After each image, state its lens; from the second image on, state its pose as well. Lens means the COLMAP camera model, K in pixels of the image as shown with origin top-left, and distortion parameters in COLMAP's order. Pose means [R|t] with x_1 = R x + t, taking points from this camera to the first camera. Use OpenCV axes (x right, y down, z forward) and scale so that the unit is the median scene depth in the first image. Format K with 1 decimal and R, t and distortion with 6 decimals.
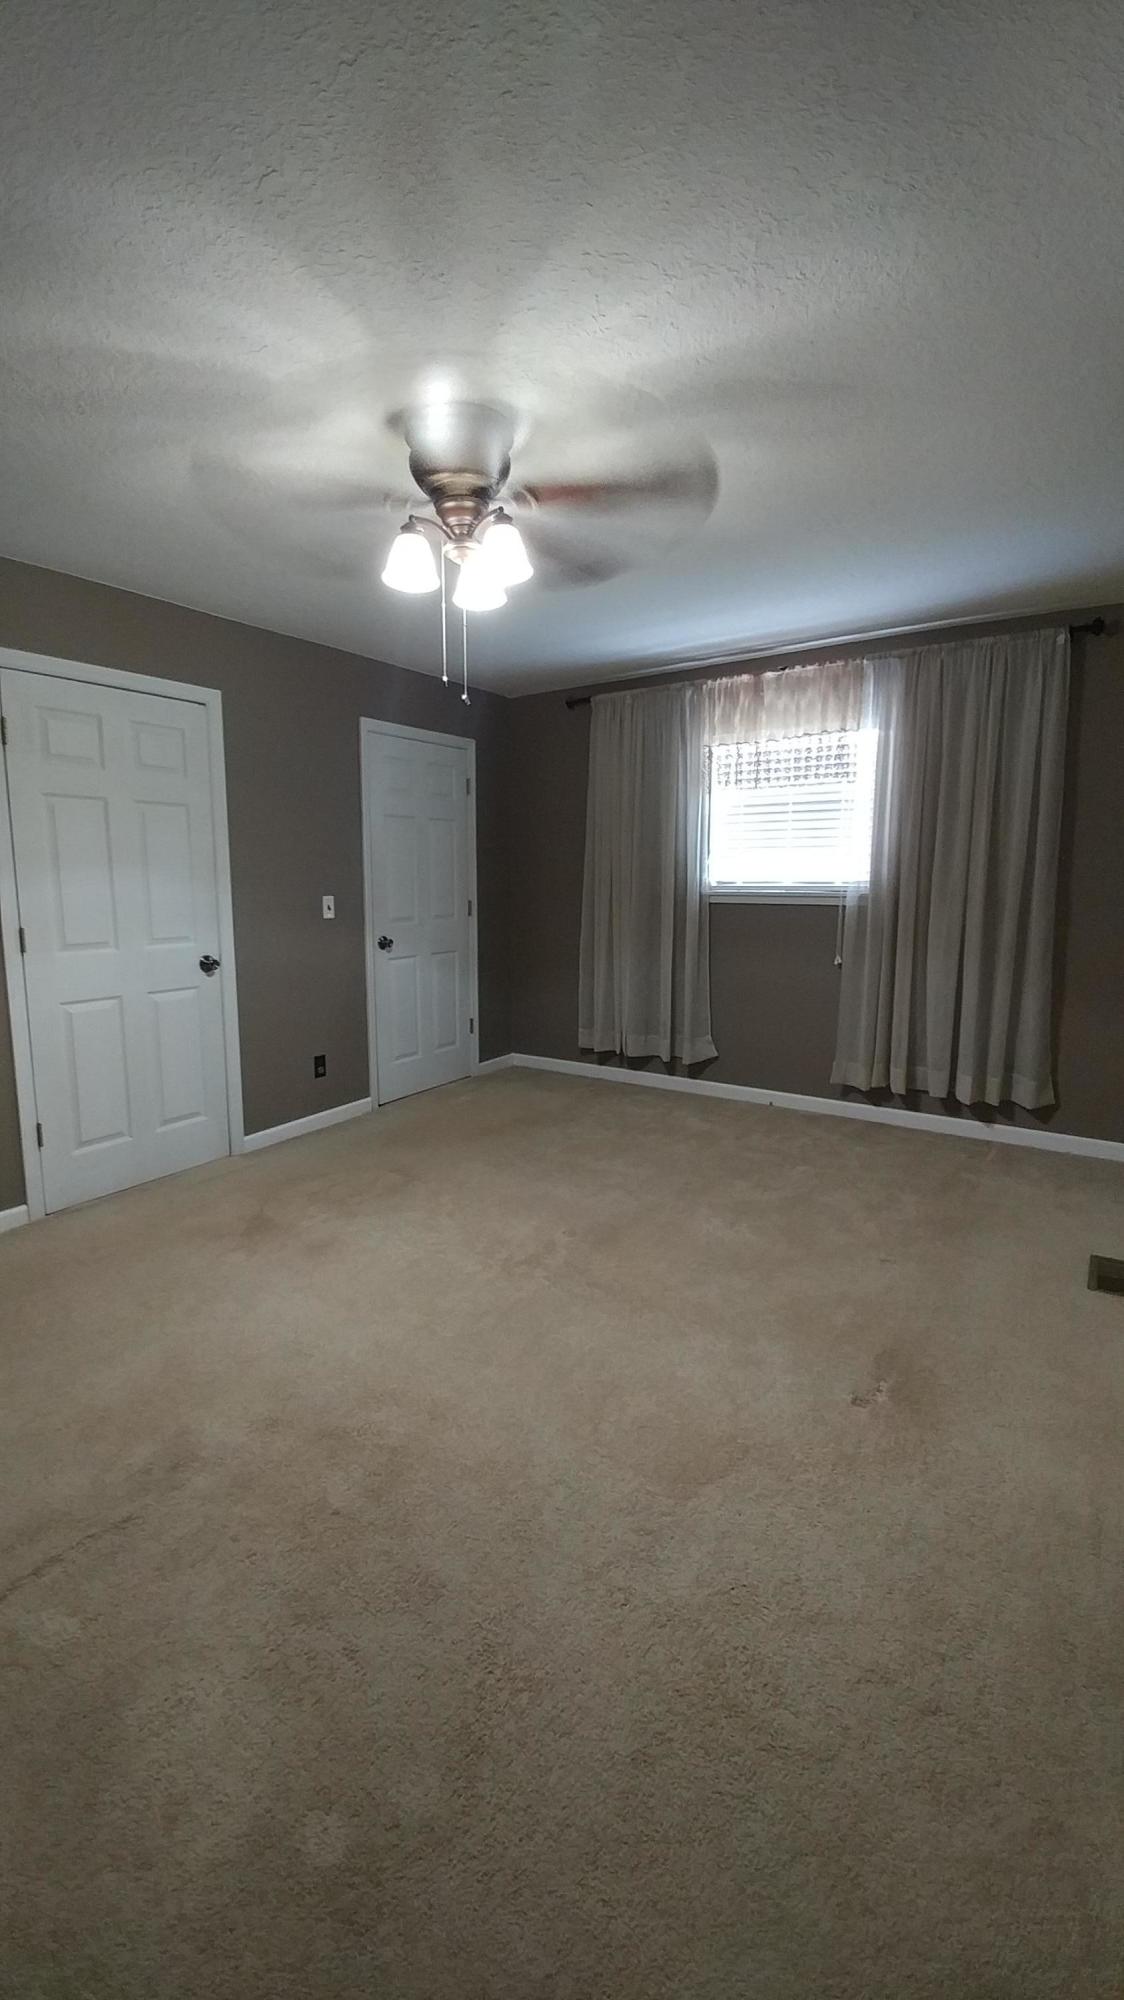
lens RADIAL K [[812.1, 0, 520.3], [0, 812.1, 981.1], [0, 0, 1]] dist [-0.008456, -0.005181]
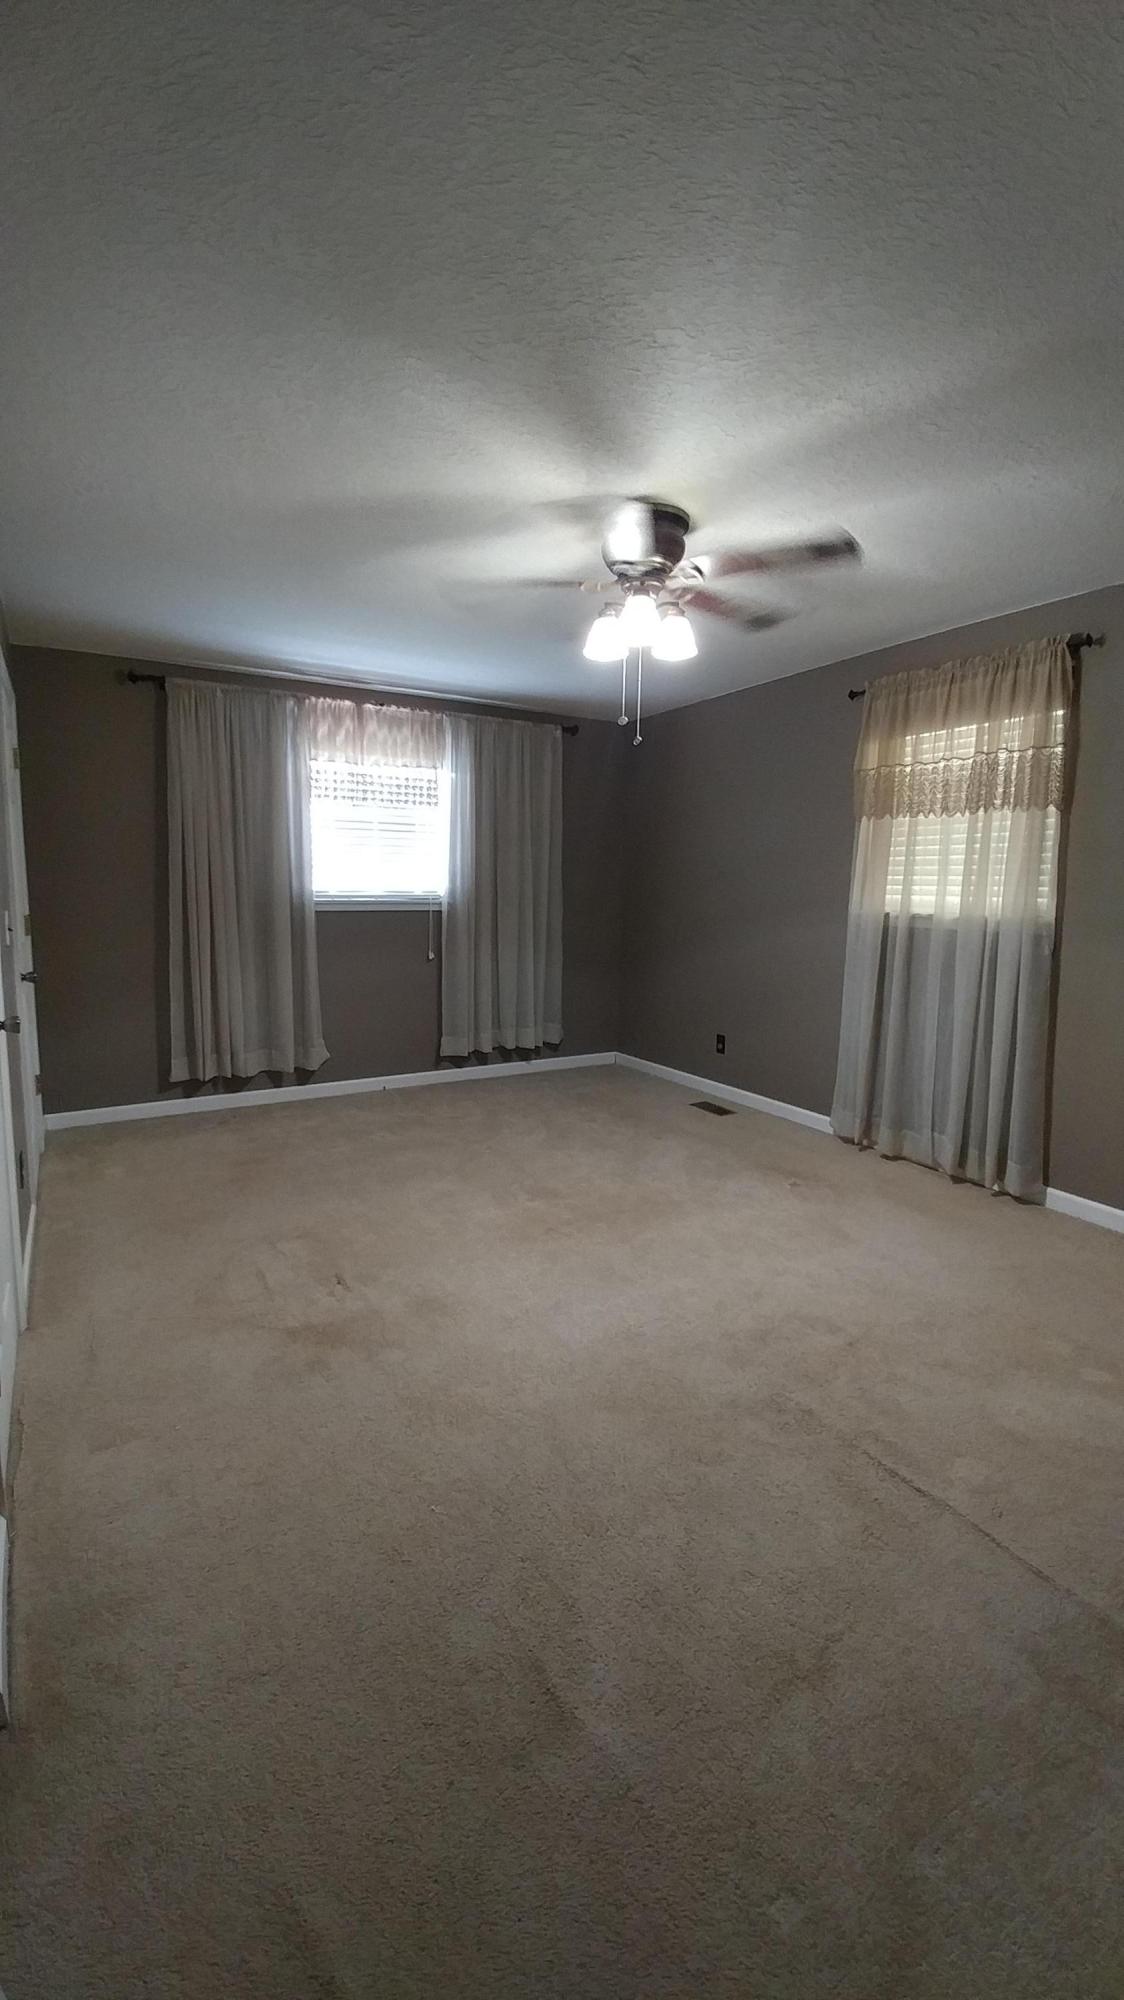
lens RADIAL K [[812.1, 0, 549.8], [0, 812.1, 986.5], [0, 0, 1]] dist [-0.008456, -0.005181]
pose [[0.418854, -0.101082, 0.902410, -0.654533], [0.104243, 0.992567, 0.062796, -0.038731], [-0.902050, 0.067767, 0.426278, 0.330104]]
